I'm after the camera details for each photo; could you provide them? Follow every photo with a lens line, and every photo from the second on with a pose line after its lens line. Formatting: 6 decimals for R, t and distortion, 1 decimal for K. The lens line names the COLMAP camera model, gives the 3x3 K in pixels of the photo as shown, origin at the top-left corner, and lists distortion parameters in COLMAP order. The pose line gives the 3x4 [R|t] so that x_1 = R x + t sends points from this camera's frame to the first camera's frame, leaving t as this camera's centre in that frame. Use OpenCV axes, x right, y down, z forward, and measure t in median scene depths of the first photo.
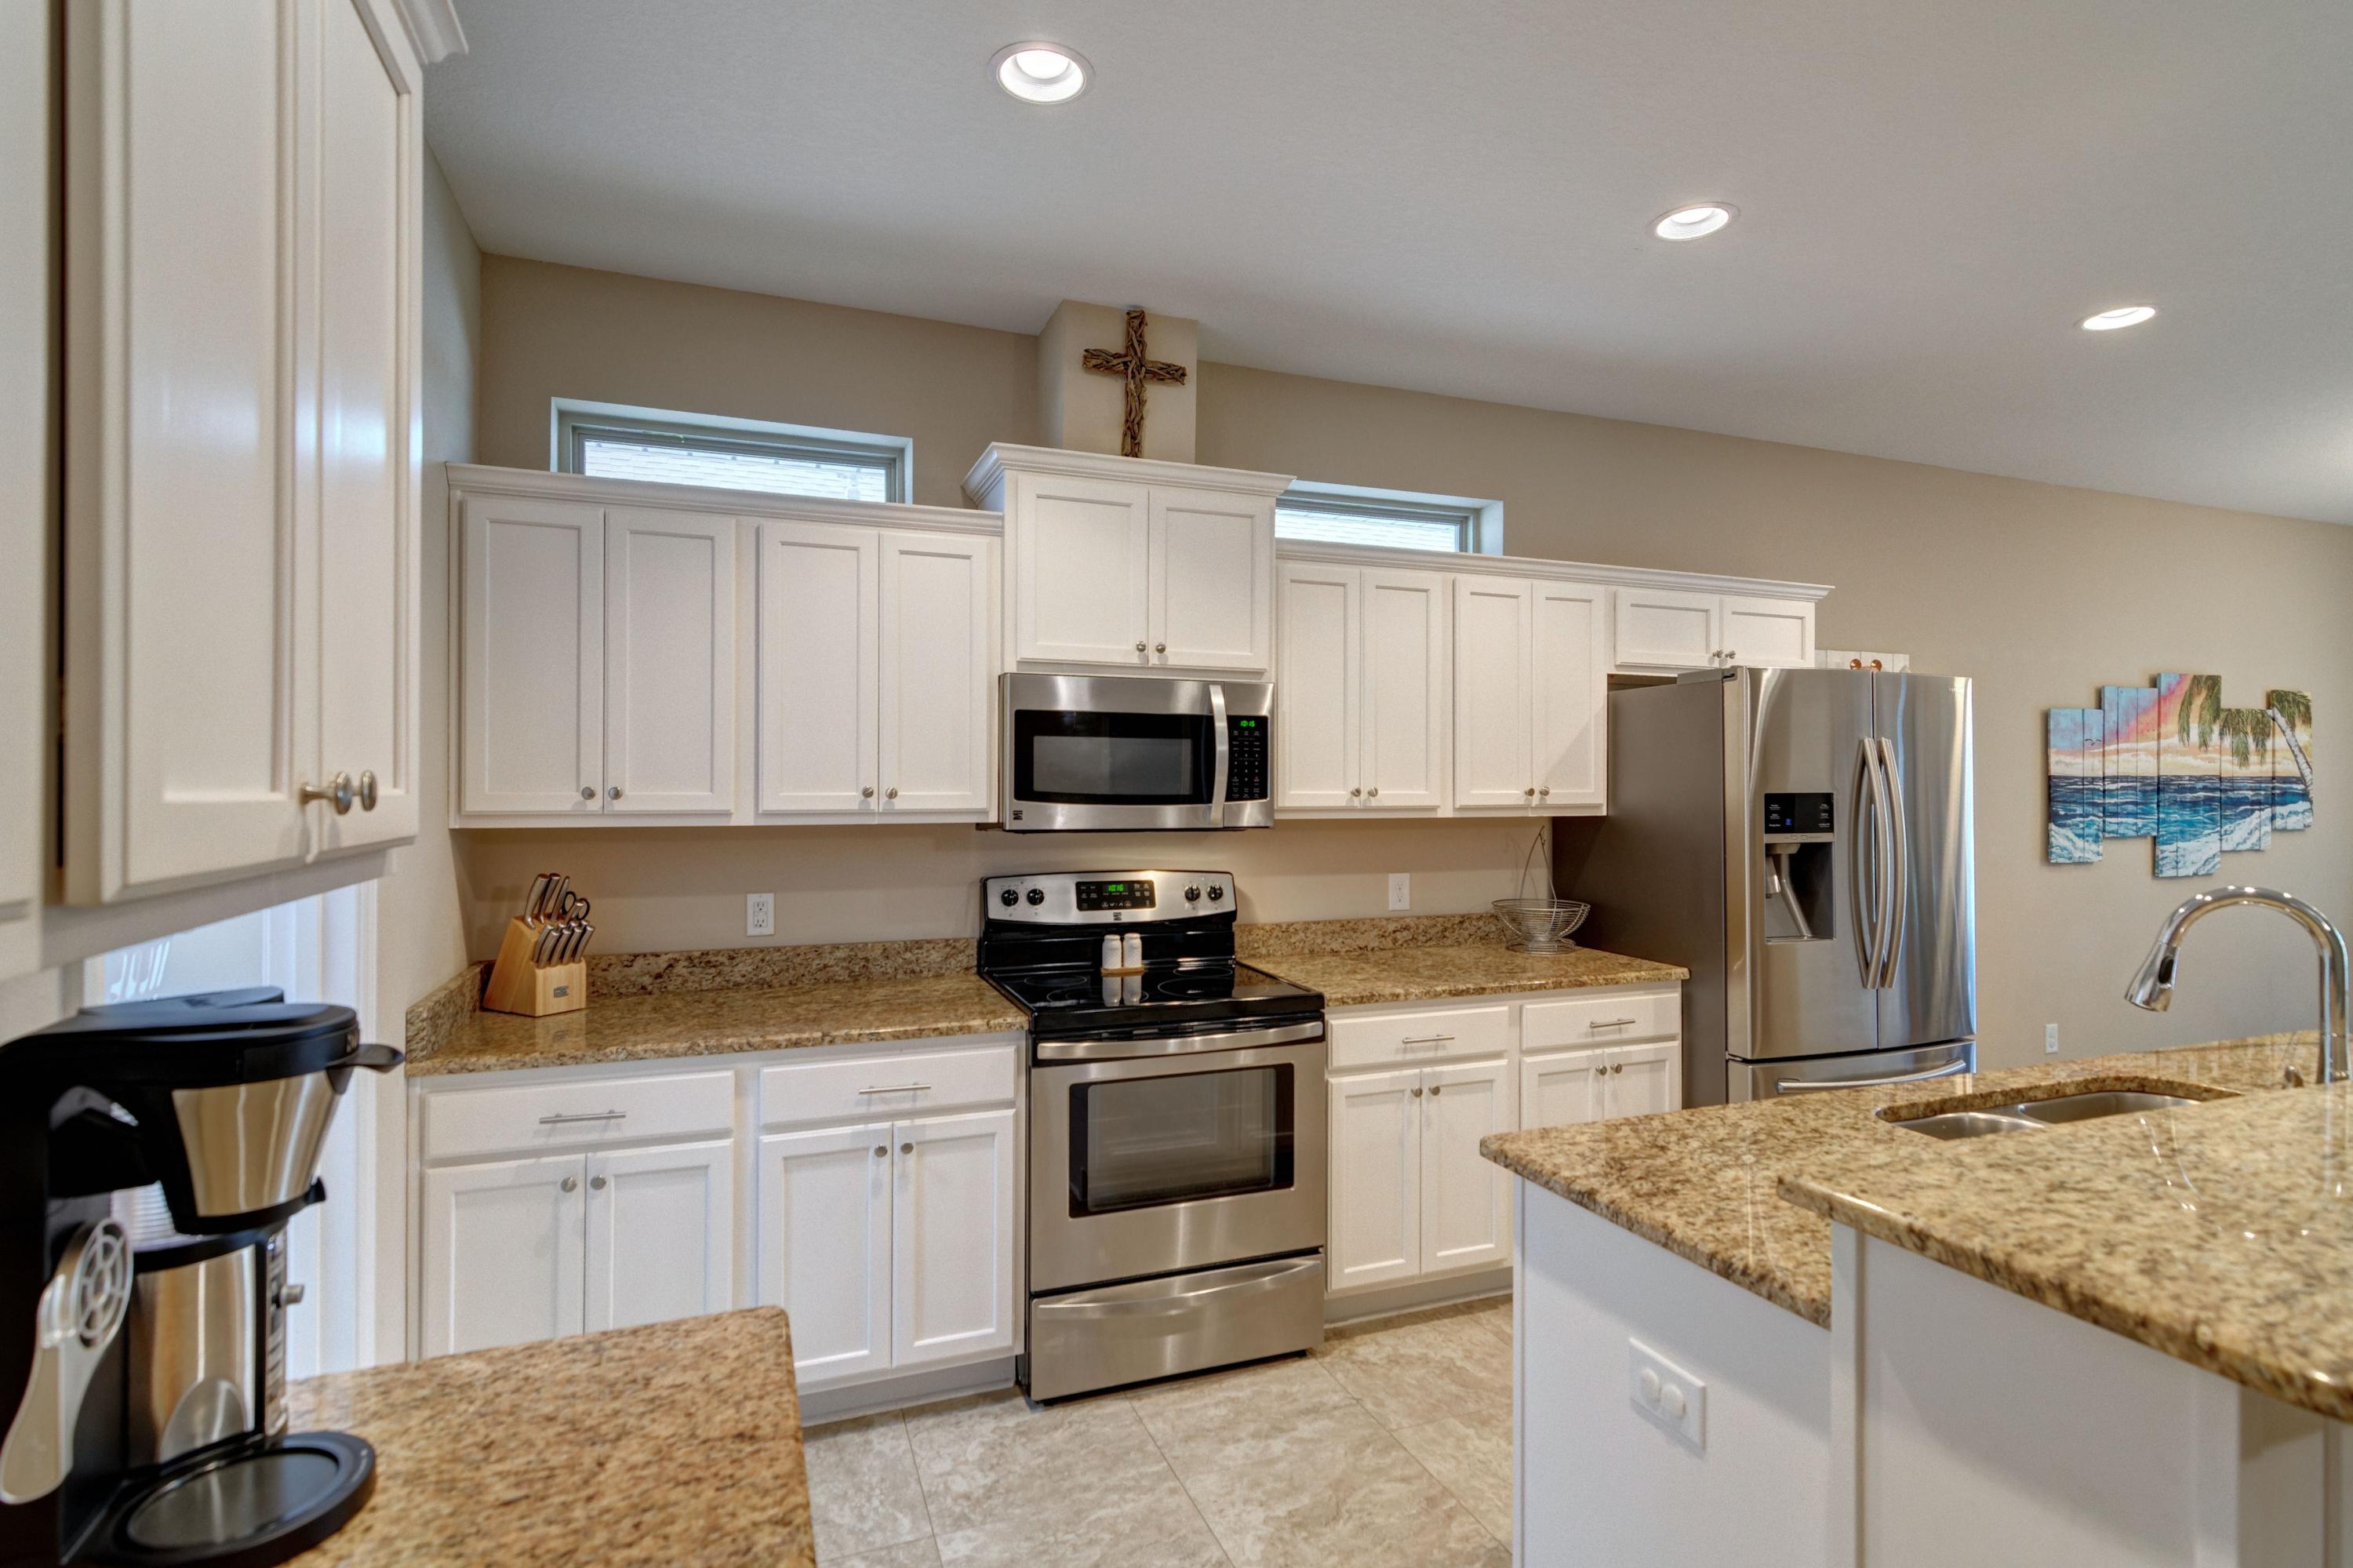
lens RADIAL K [[1143.2, 0, 1167.1], [0, 1143.2, 785.7], [0, 0, 1]] dist [0.001217, -0.000380]
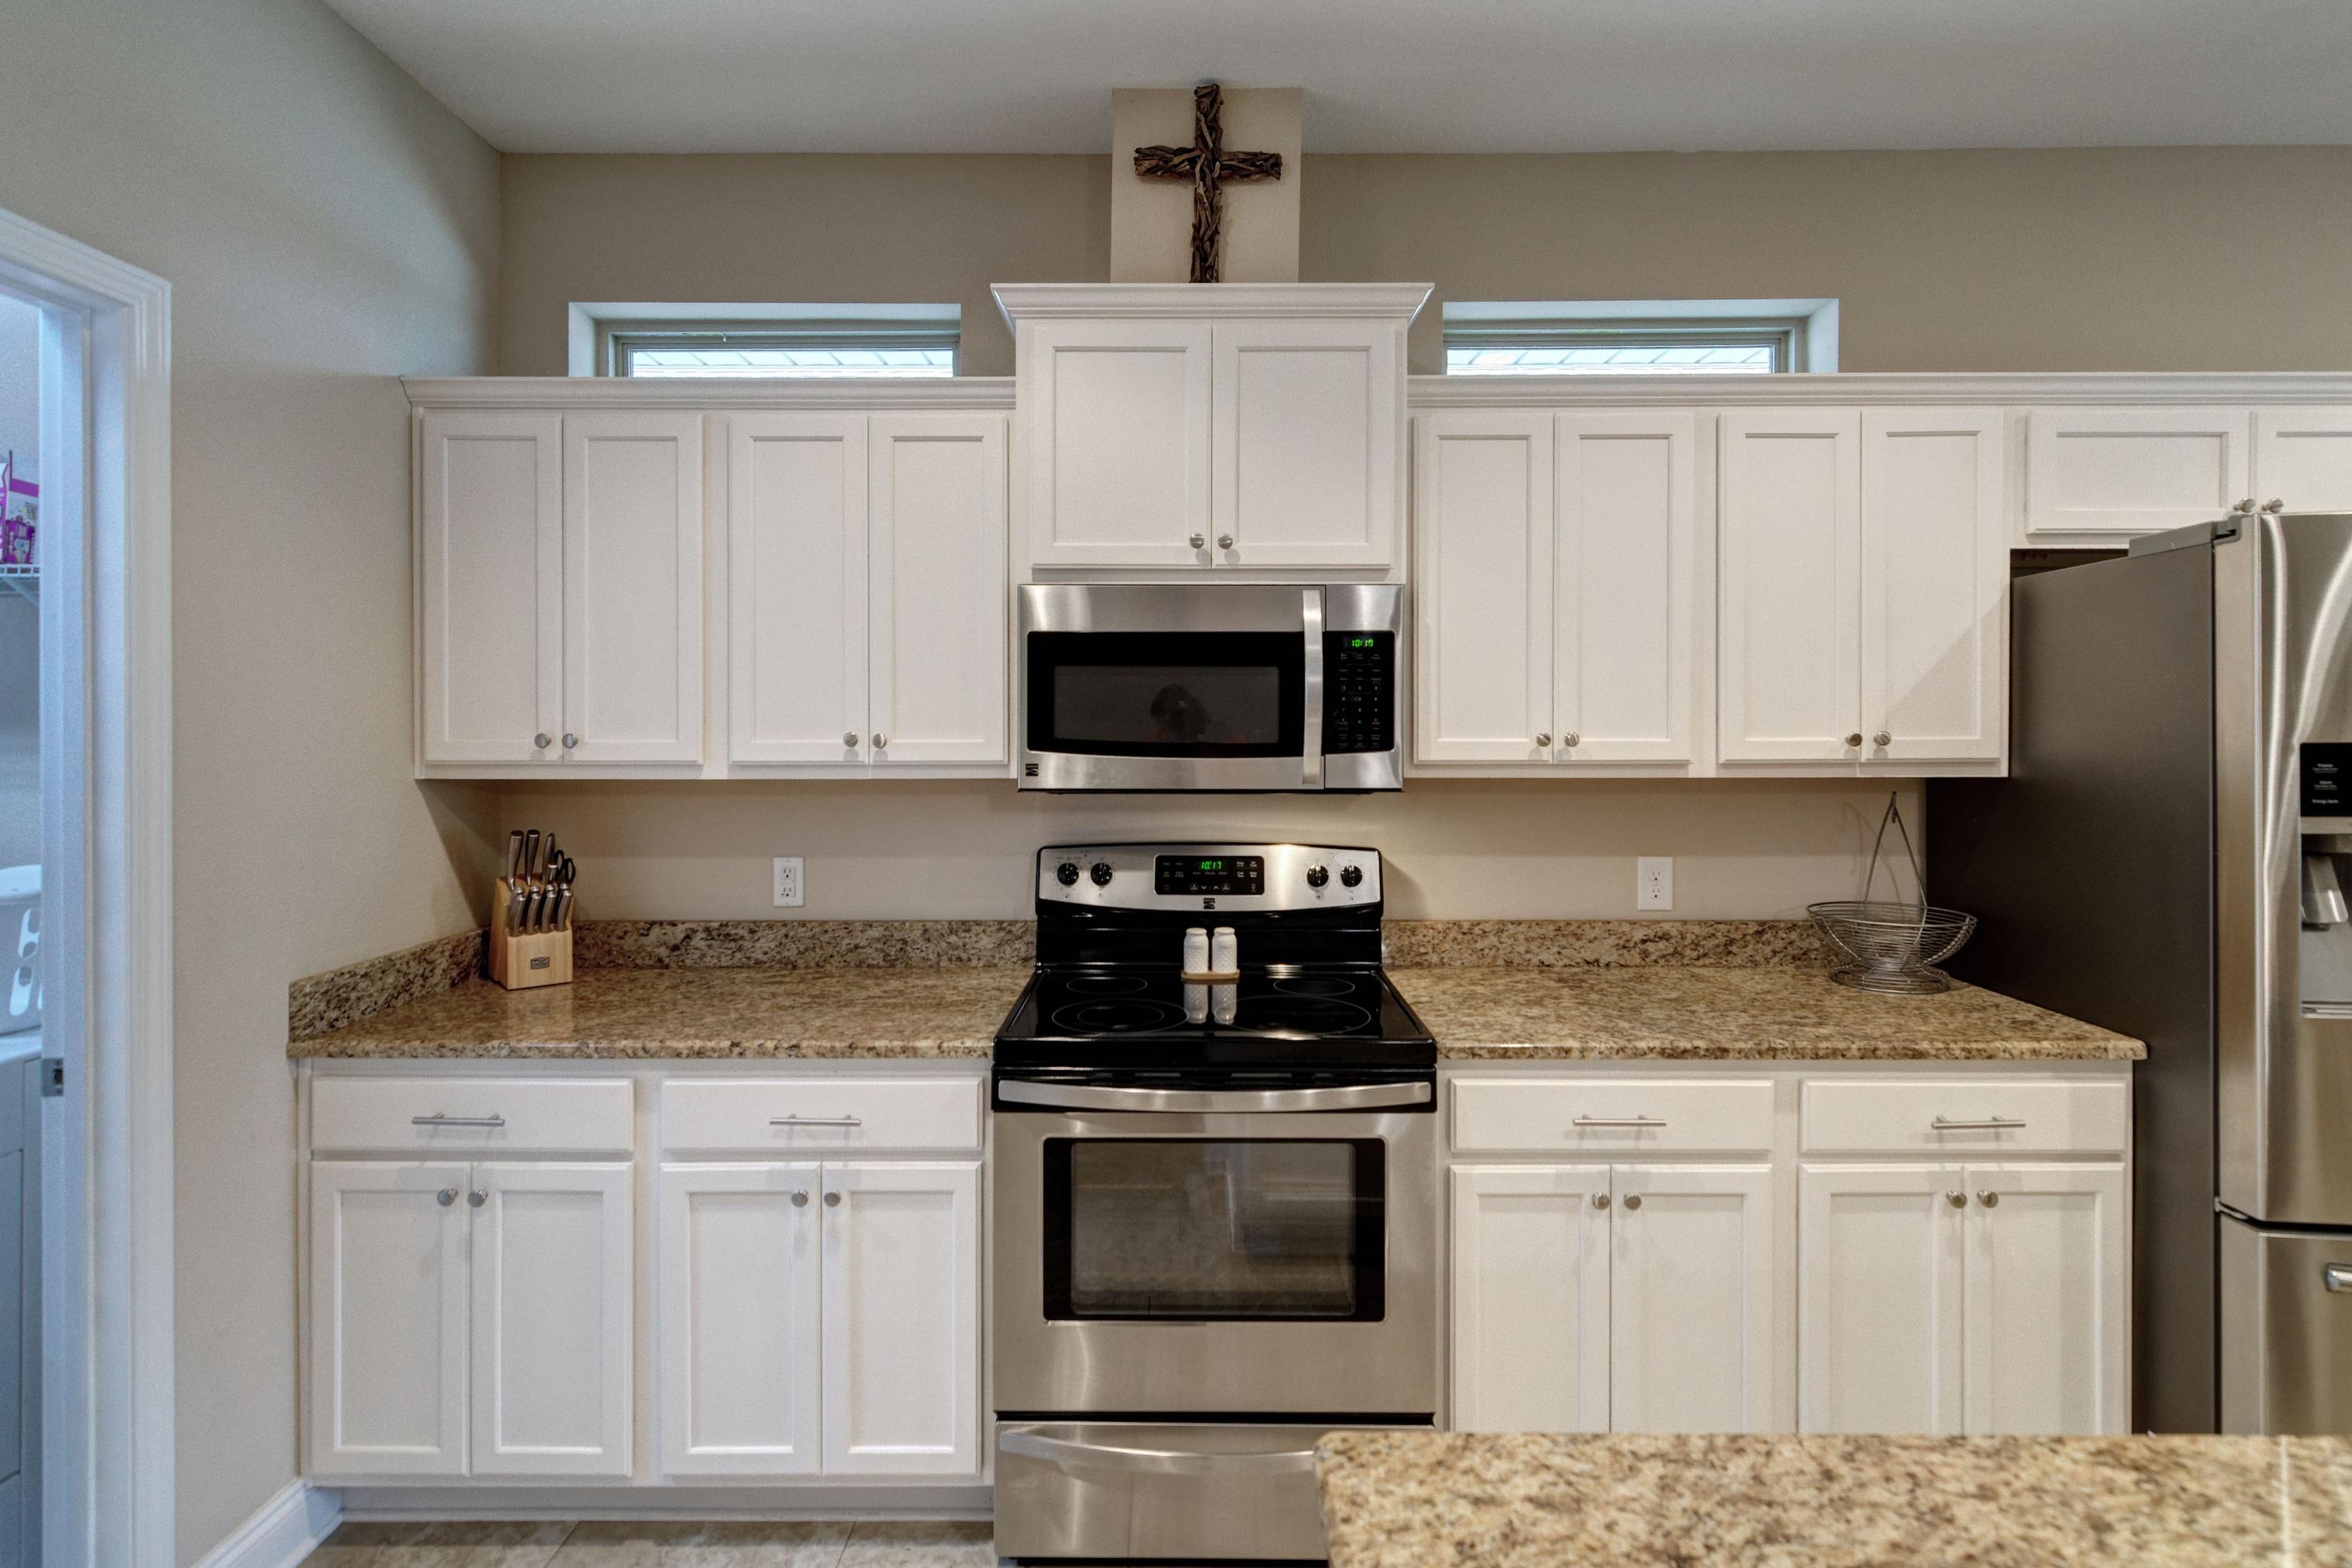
lens RADIAL K [[1176.8, 0, 1169.3], [0, 1176.8, 737.0], [0, 0, 1]] dist [0.003323, 0.000287]
pose [[0.932066, 0.001458, -0.362286, 0.215757], [0.001999, 0.999956, 0.009169, -0.002948], [0.362283, -0.009270, 0.932022, 0.266156]]
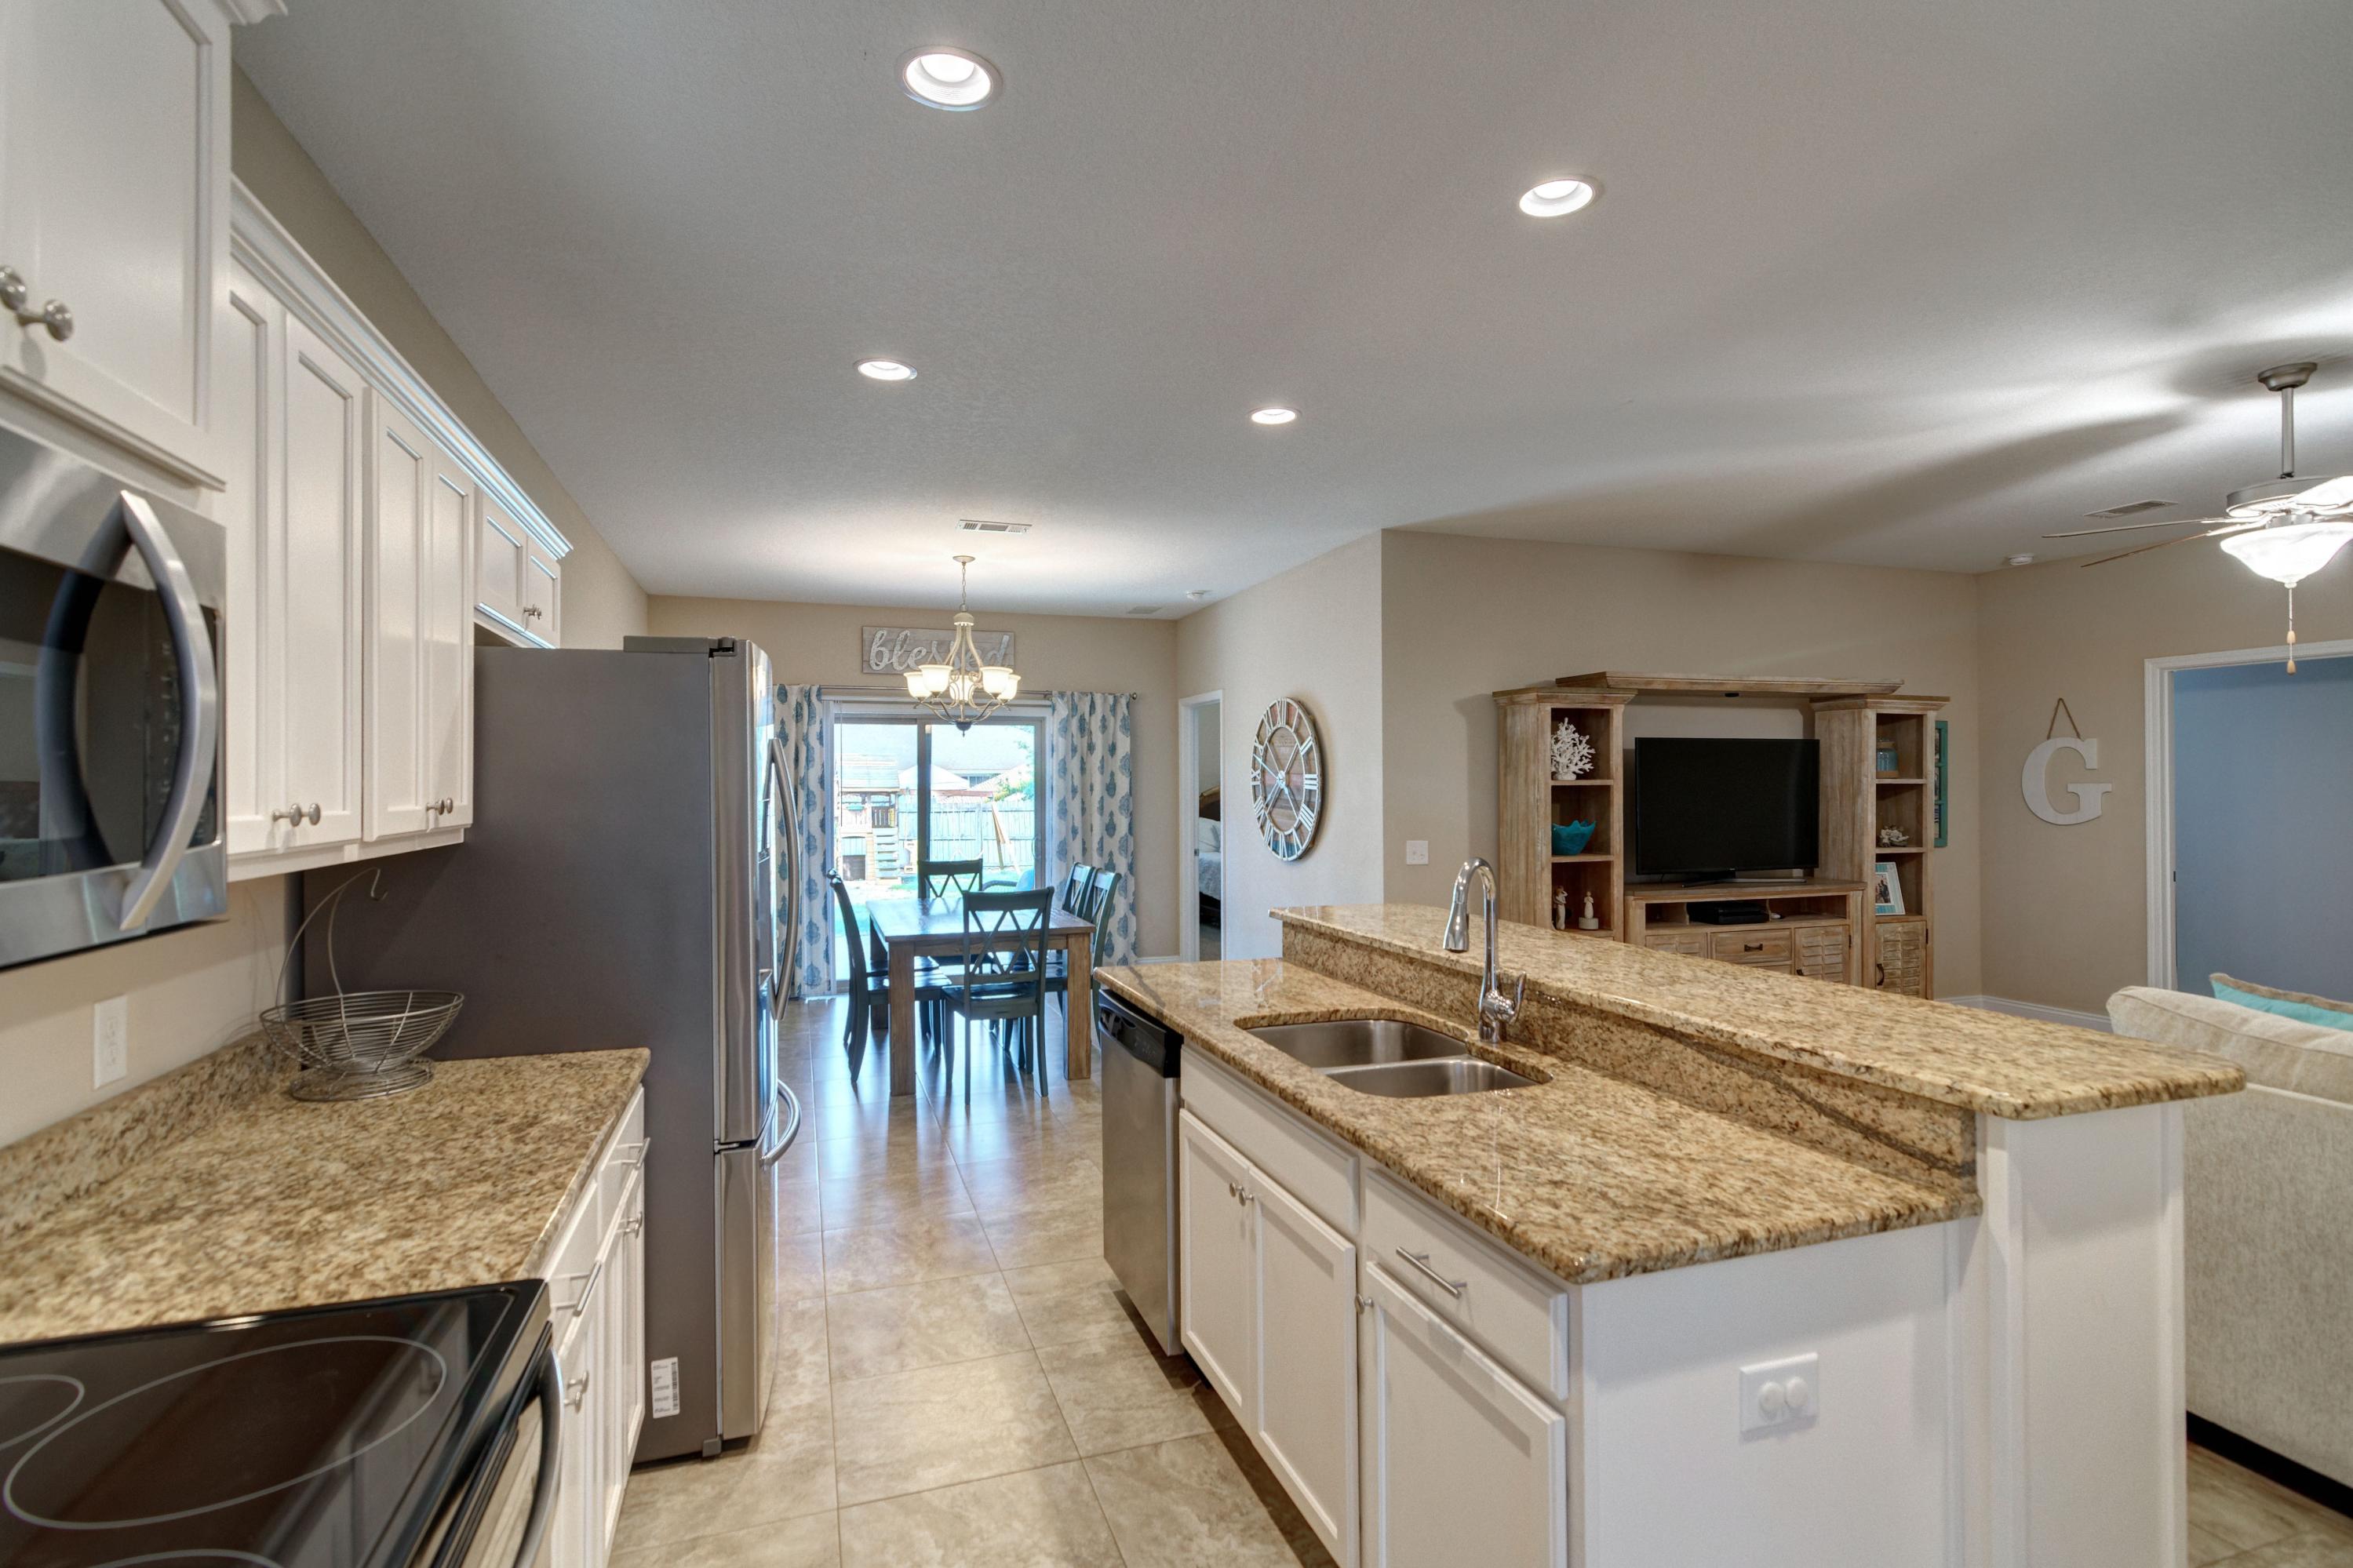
lens RADIAL K [[1143.0, 0, 1196.4], [0, 1143.0, 782.0], [0, 0, 1]] dist [0.001217, -0.000380]
pose [[0.026915, -0.000768, 0.999637, -0.259870], [0.009351, 0.999956, 0.000517, -0.005610], [-0.999594, 0.009334, 0.026921, 0.659719]]
